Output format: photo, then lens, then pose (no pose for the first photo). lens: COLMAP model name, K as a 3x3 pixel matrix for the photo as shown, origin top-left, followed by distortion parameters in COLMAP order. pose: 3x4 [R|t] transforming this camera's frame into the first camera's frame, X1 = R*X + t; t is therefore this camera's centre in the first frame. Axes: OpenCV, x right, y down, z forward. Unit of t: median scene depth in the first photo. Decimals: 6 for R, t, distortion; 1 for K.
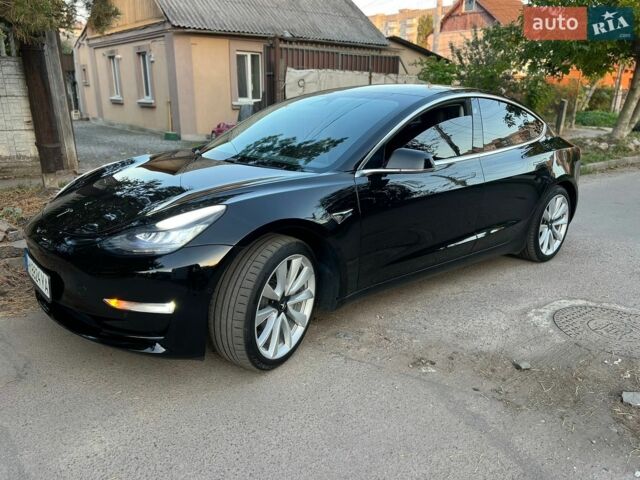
lens RADIAL K [[479.4, 0, 320.0], [0, 479.4, 240.0], [0, 0, 1]] dist [0.047703, -0.051946]
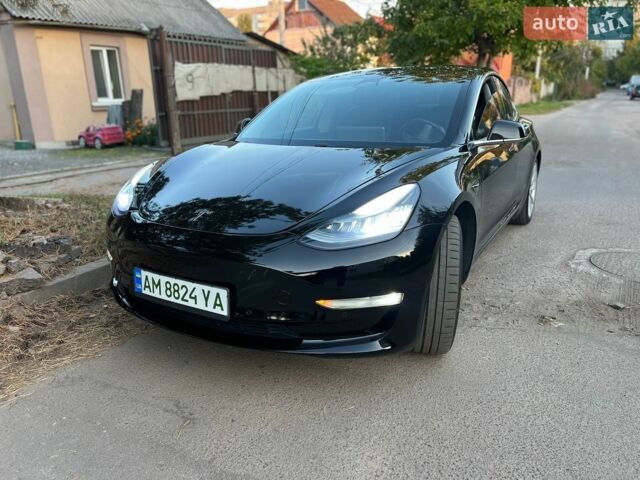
lens RADIAL K [[479.4, 0, 320.0], [0, 479.4, 240.0], [0, 0, 1]] dist [0.047703, -0.051946]
pose [[0.941602, -0.127962, 0.311468, -0.129156], [0.127430, 0.991600, 0.022150, -0.001435], [-0.311686, 0.018834, 0.949999, 0.031467]]
